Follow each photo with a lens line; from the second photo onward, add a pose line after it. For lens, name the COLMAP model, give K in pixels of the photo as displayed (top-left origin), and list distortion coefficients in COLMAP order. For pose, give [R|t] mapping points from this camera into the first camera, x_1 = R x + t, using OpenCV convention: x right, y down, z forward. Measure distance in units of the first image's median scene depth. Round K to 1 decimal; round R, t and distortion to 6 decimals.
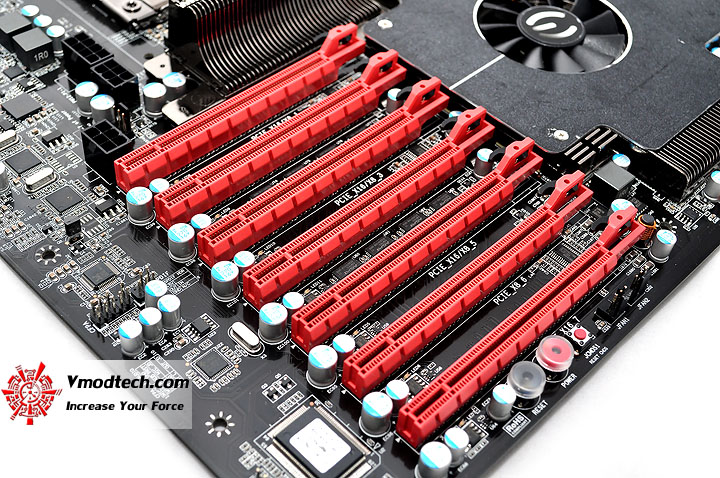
lens RADIAL K [[990.9, 0, 360.0], [0, 990.9, 239.0], [0, 0, 1]] dist [-0.023069, -0.053820]
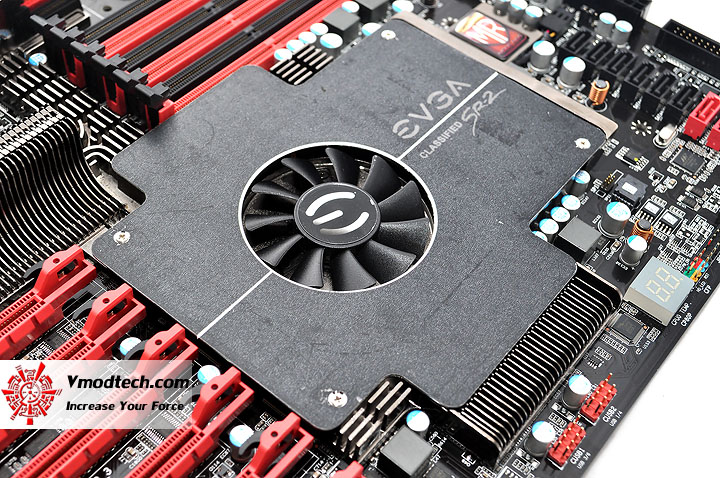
lens RADIAL K [[972.9, 0, 360.0], [0, 972.9, 239.0], [0, 0, 1]] dist [-0.024063, -0.049106]
pose [[0.994819, -0.081796, 0.060371, 0.176684], [0.077958, 0.994938, 0.063403, -0.264852], [-0.065251, -0.058368, 0.996160, 0.234198]]
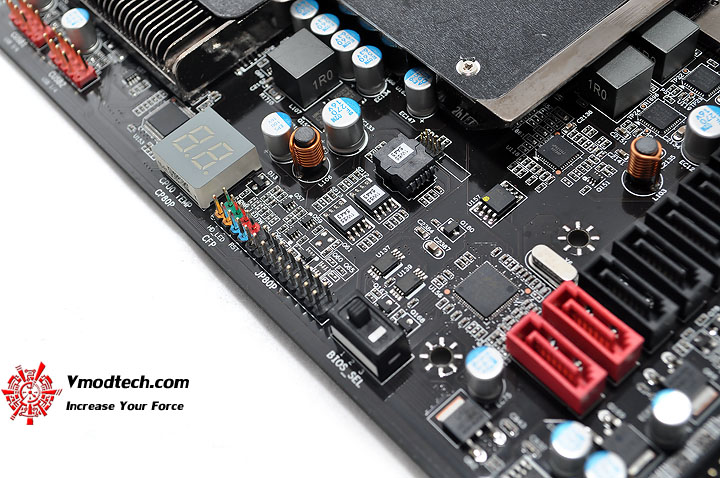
lens RADIAL K [[1145.7, 0, 360.0], [0, 1145.7, 239.0], [0, 0, 1]] dist [-0.007024, 0.007977]
pose [[-0.083903, 0.779339, -0.620959, 0.938341], [-0.663406, 0.421295, 0.618387, -0.601454], [0.743540, 0.463833, 0.481671, 0.835777]]
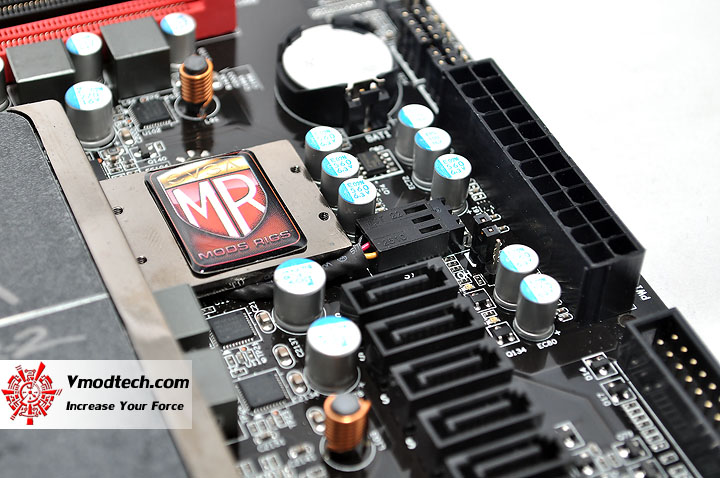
lens RADIAL K [[1522.2, 0, 360.0], [0, 1522.2, 239.0], [0, 0, 1]] dist [-0.008644, 0.007593]
pose [[0.932051, 0.232399, -0.277978, 0.661651], [-0.251980, 0.967048, -0.036397, -0.385461], [0.260360, 0.103969, 0.959898, 0.624930]]
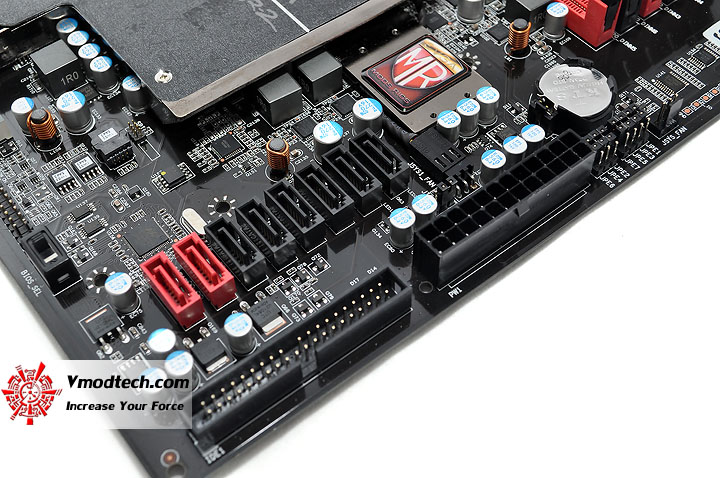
lens RADIAL K [[972.9, 0, 360.0], [0, 972.9, 239.0], [0, 0, 1]] dist [-0.024063, -0.049106]
pose [[-0.136297, 0.755050, -0.641345, 1.009471], [-0.720596, 0.368696, 0.587201, -0.786151], [0.679827, 0.542184, 0.493834, 0.949861]]
